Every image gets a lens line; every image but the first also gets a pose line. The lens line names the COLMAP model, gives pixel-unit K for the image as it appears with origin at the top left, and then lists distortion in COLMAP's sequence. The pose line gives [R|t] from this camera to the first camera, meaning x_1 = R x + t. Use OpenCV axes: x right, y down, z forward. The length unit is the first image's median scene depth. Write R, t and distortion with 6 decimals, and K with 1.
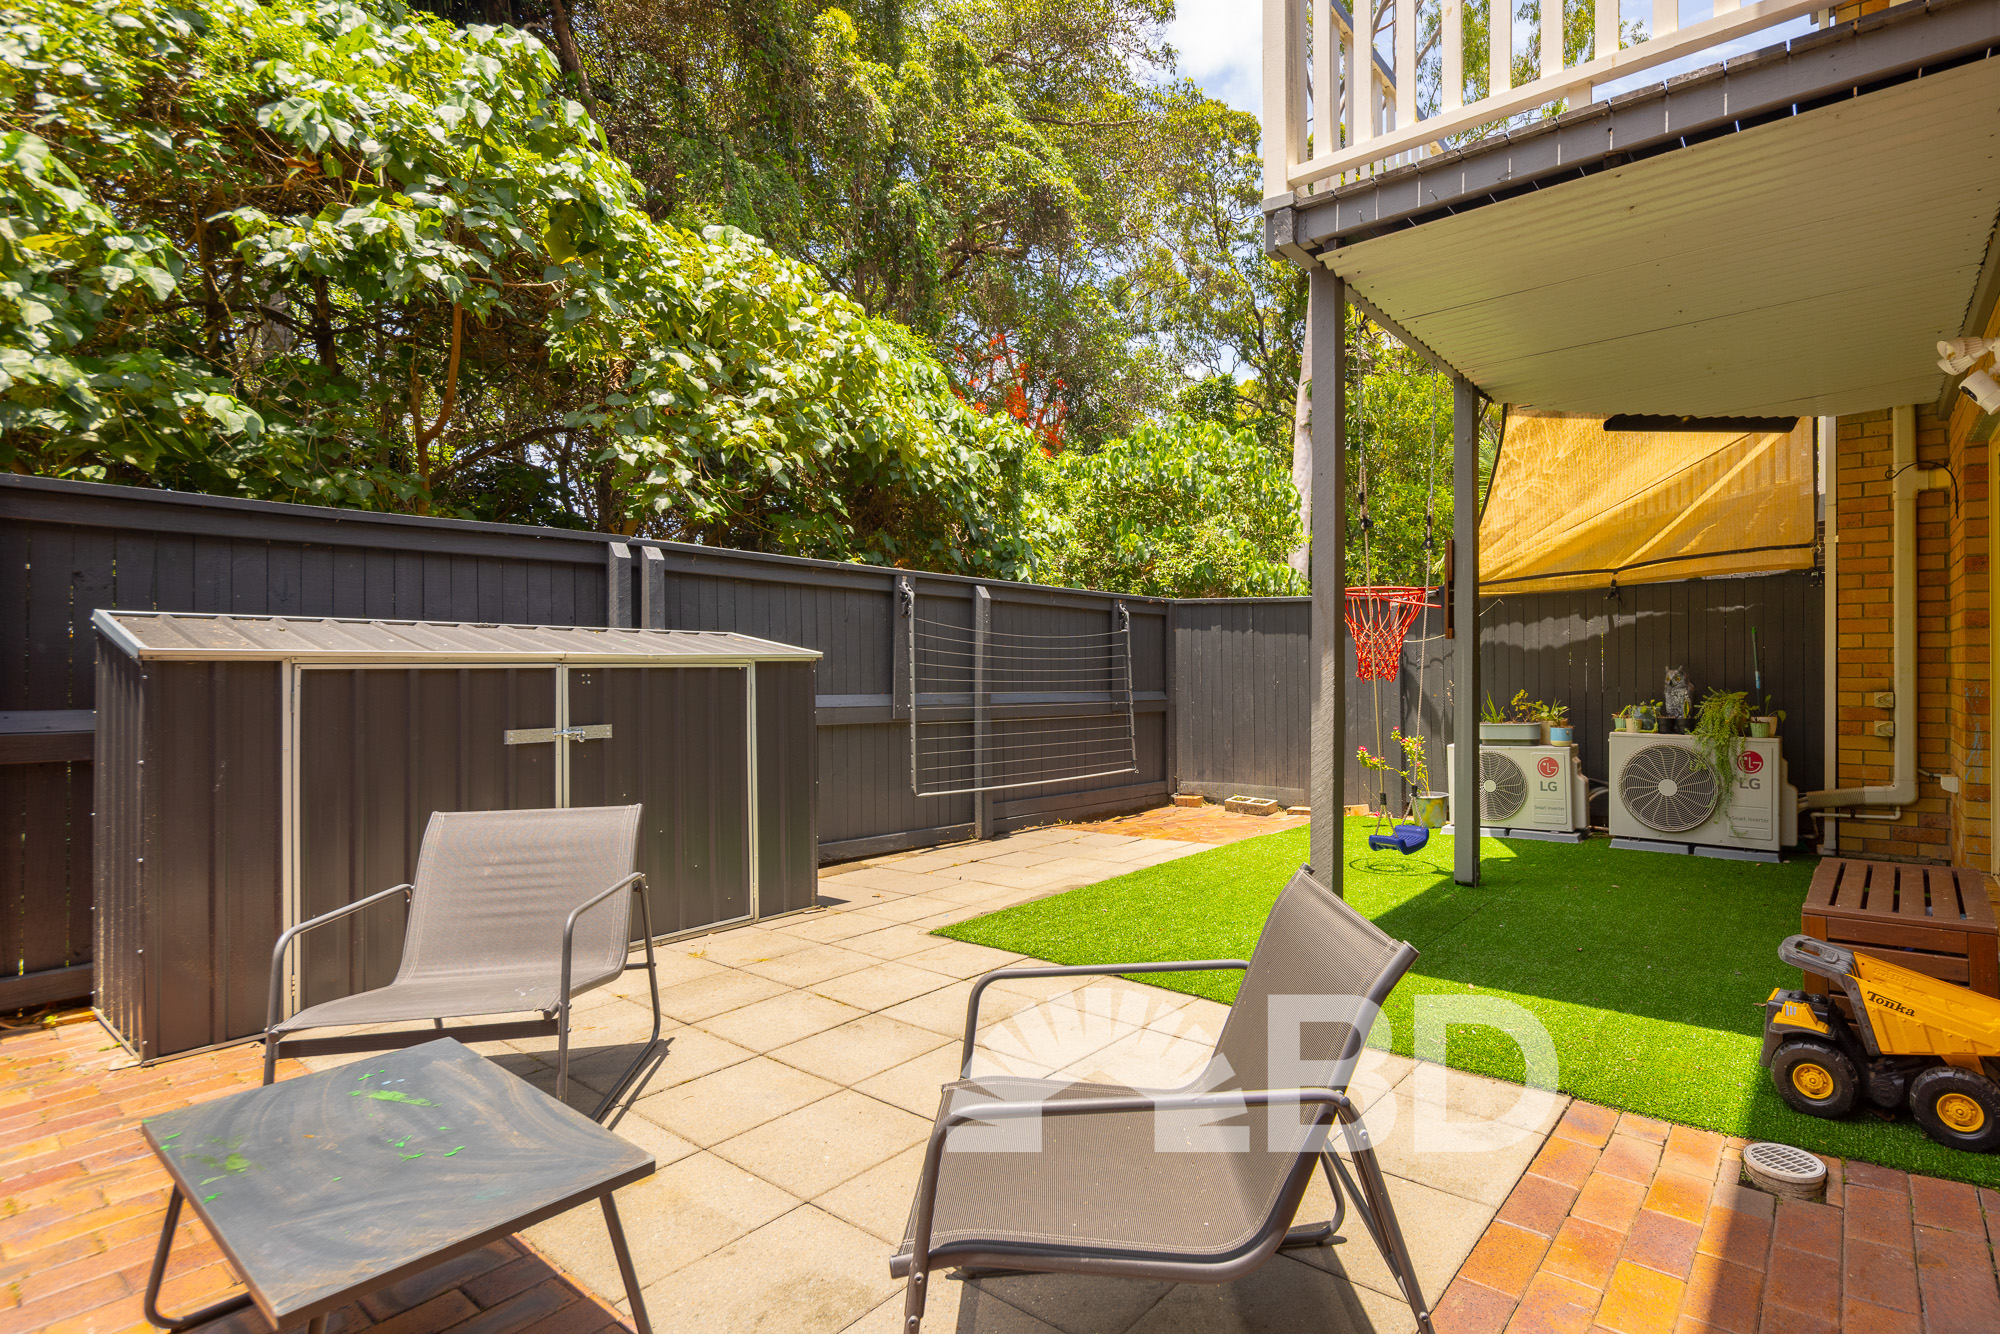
lens RADIAL K [[998.7, 0, 1000.0], [0, 998.7, 667.0], [0, 0, 1]] dist [-0.000394, -0.000041]
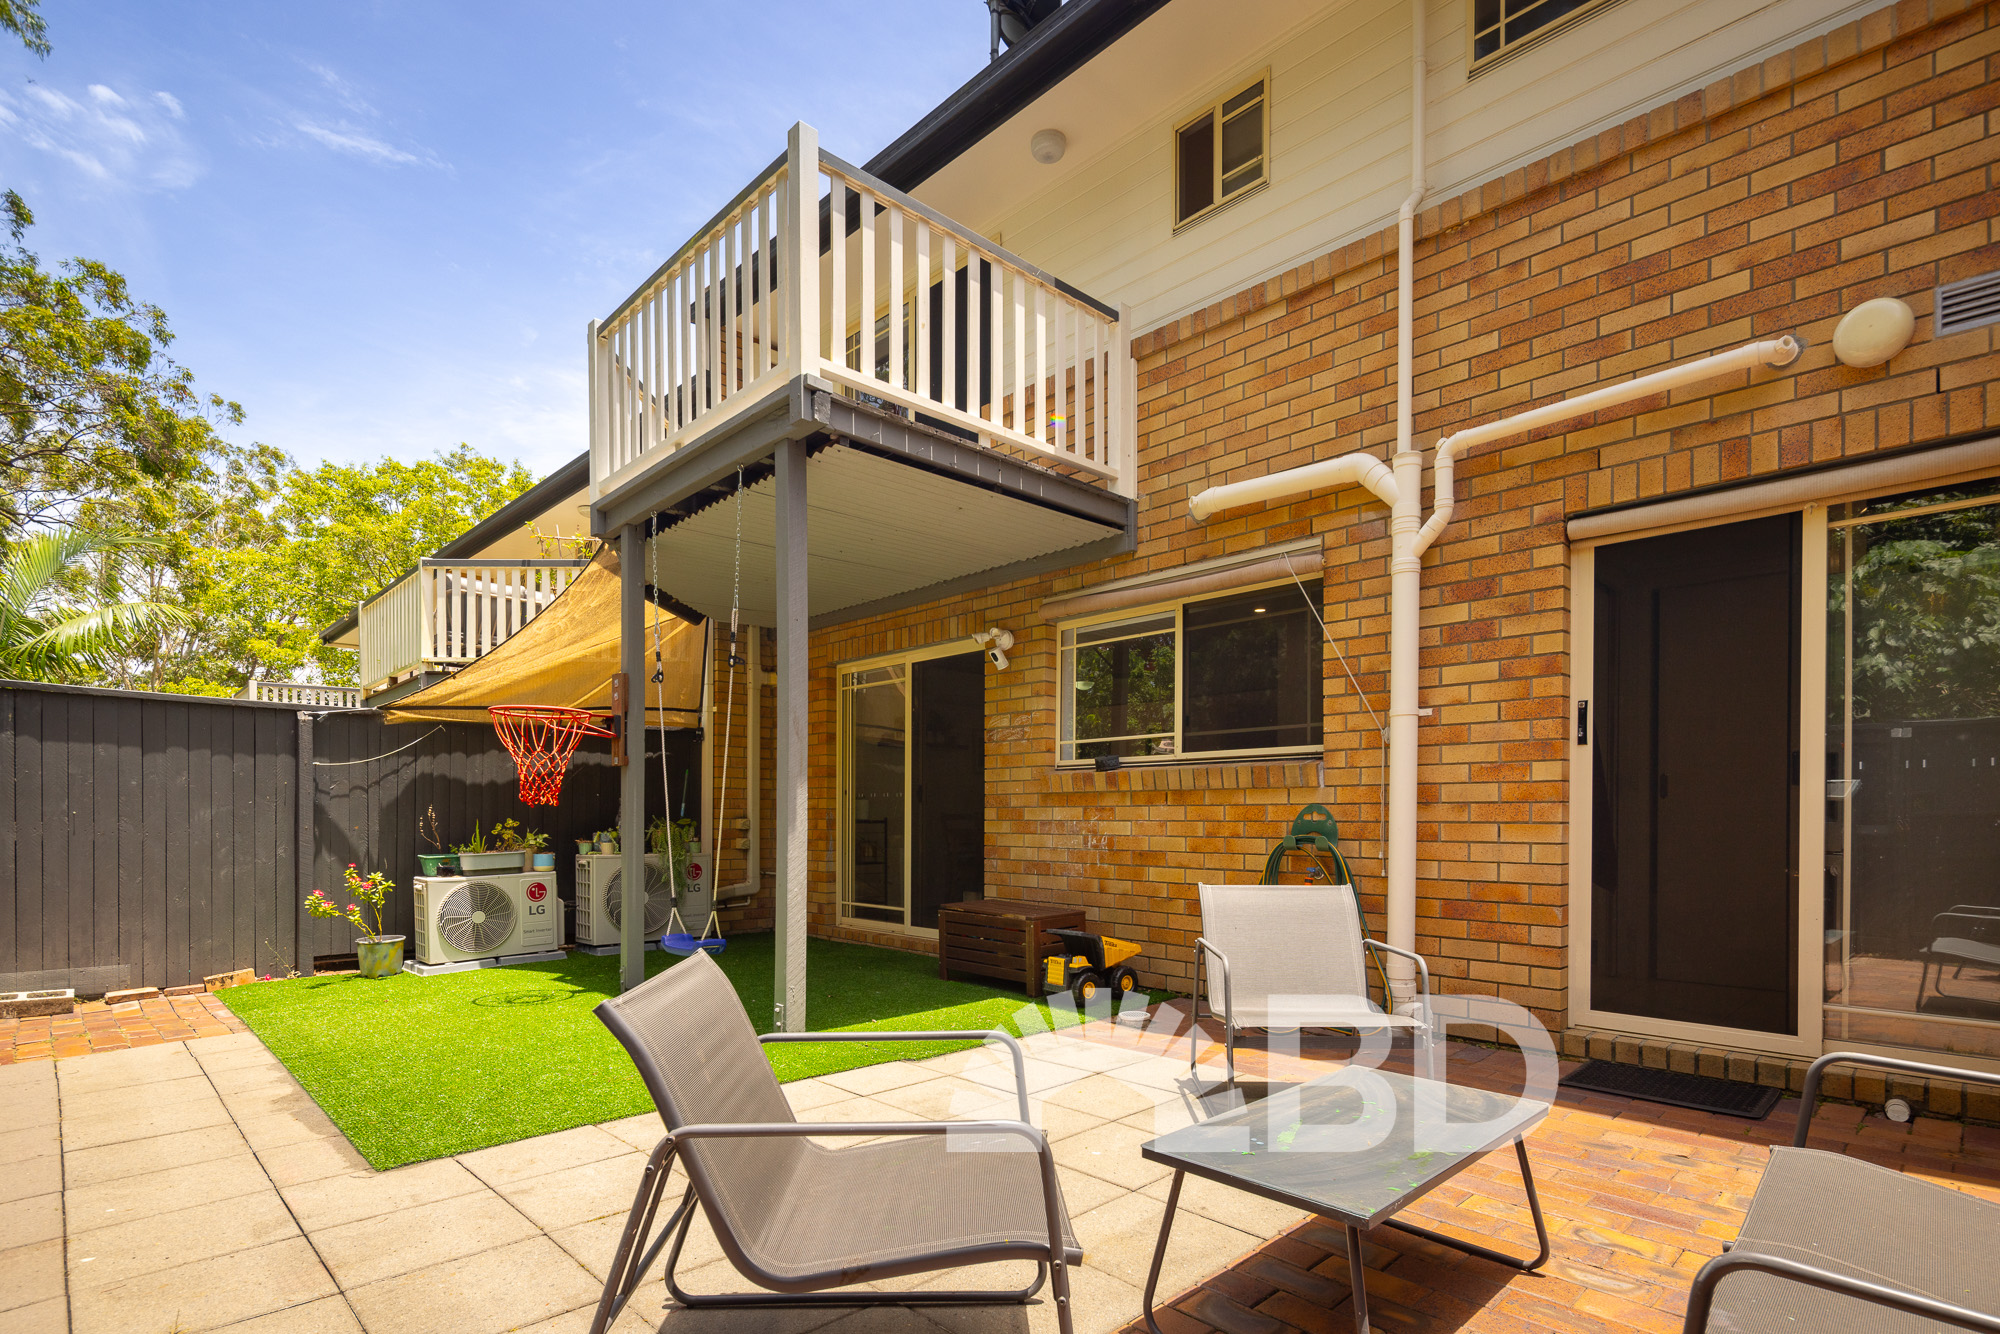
lens RADIAL K [[972.5, 0, 1000.0], [0, 972.5, 667.0], [0, 0, 1]] dist [-0.014323, -0.000051]
pose [[0.100208, 0.171299, 0.980110, -0.471212], [0.009705, 0.984853, -0.173120, 0.046917], [-0.994919, 0.026860, 0.097028, 0.392017]]
